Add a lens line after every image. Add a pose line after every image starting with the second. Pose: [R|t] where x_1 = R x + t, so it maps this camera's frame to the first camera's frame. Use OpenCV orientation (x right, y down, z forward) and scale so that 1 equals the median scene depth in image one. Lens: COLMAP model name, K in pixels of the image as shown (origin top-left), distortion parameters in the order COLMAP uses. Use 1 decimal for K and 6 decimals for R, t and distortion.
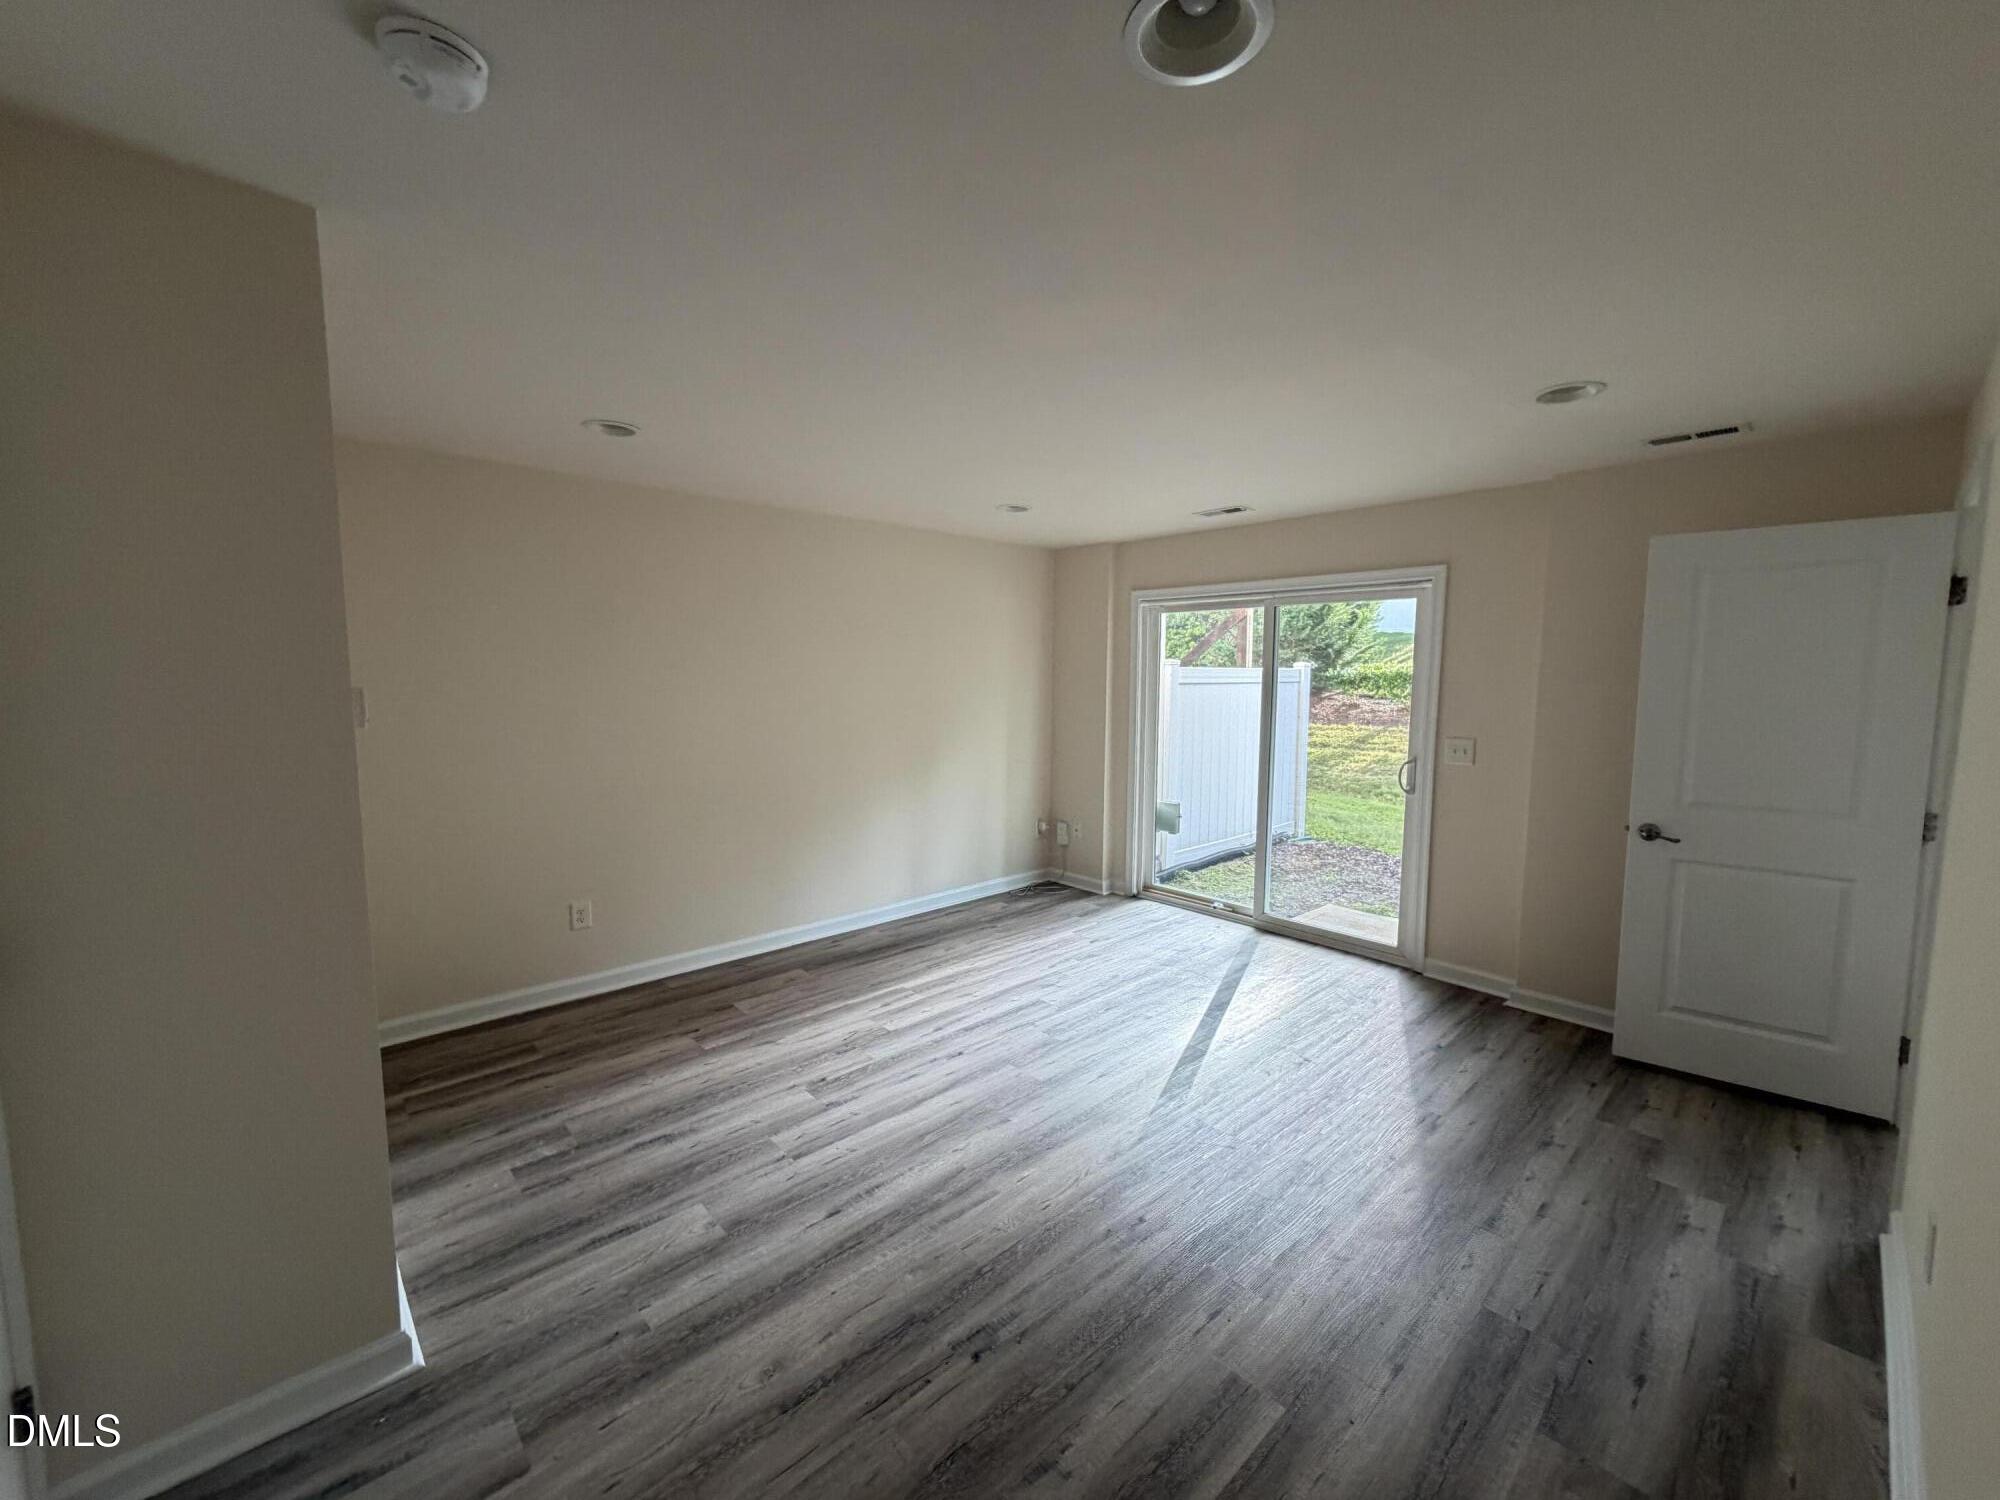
lens RADIAL K [[798.4, 0, 1001.4], [0, 798.4, 747.9], [0, 0, 1]] dist [-0.000904, 0.000716]
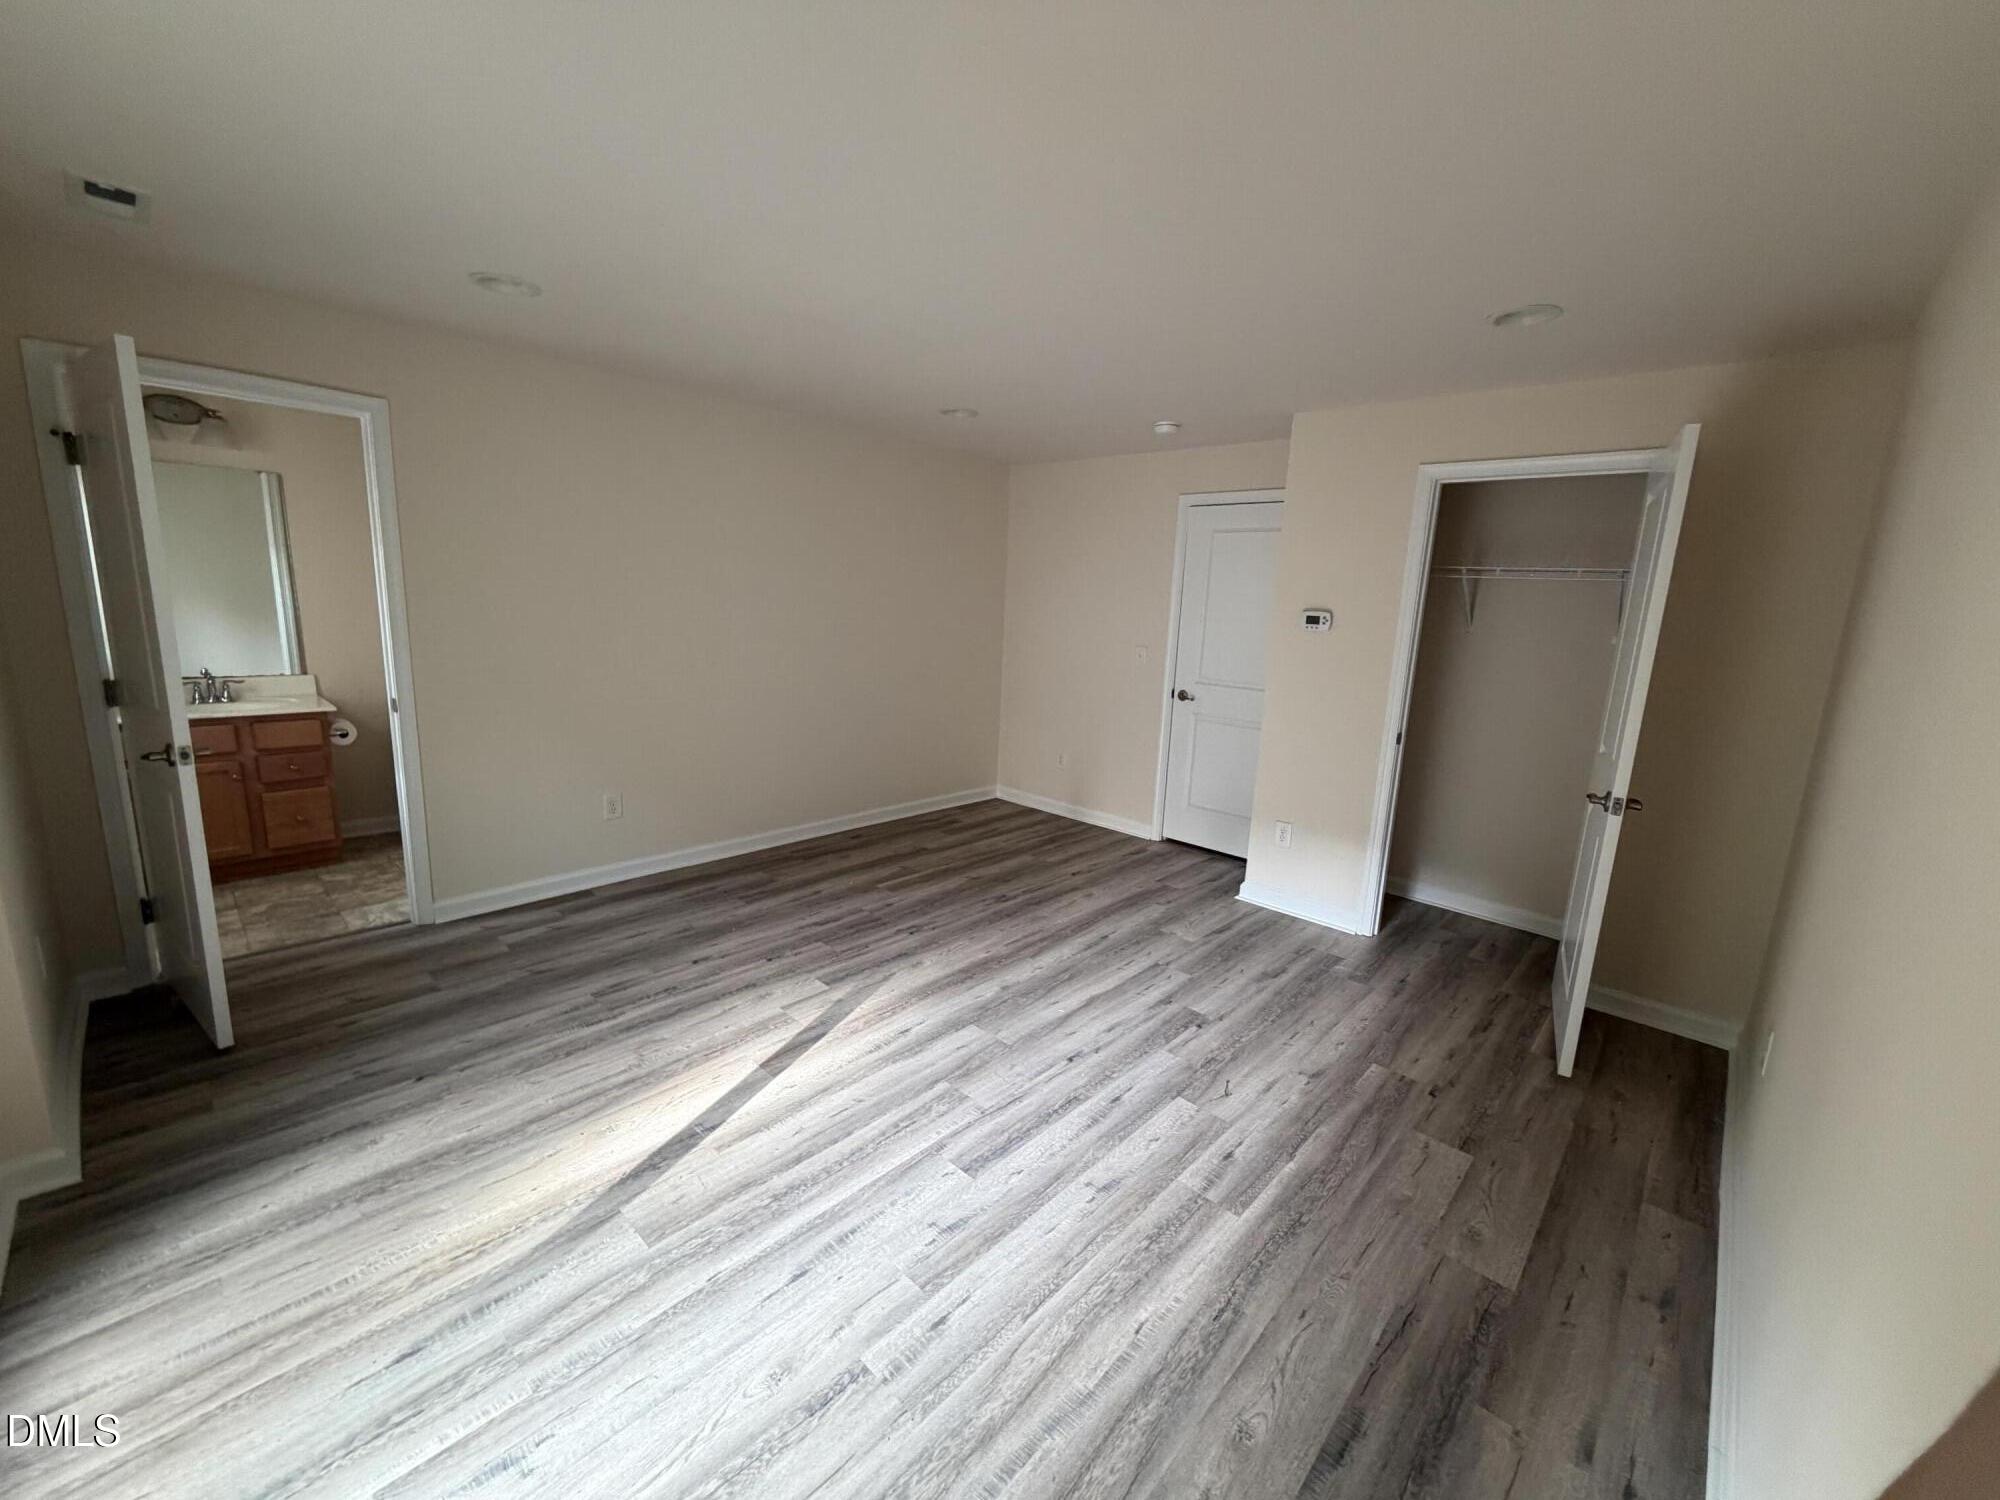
lens RADIAL K [[798.4, 0, 999.0], [0, 798.4, 748.6], [0, 0, 1]] dist [-0.000904, 0.000716]
pose [[-0.996094, -0.039654, -0.078890, 0.100144], [-0.060429, 0.957608, 0.281665, -0.152114], [0.064377, 0.285333, -0.956264, 1.714392]]
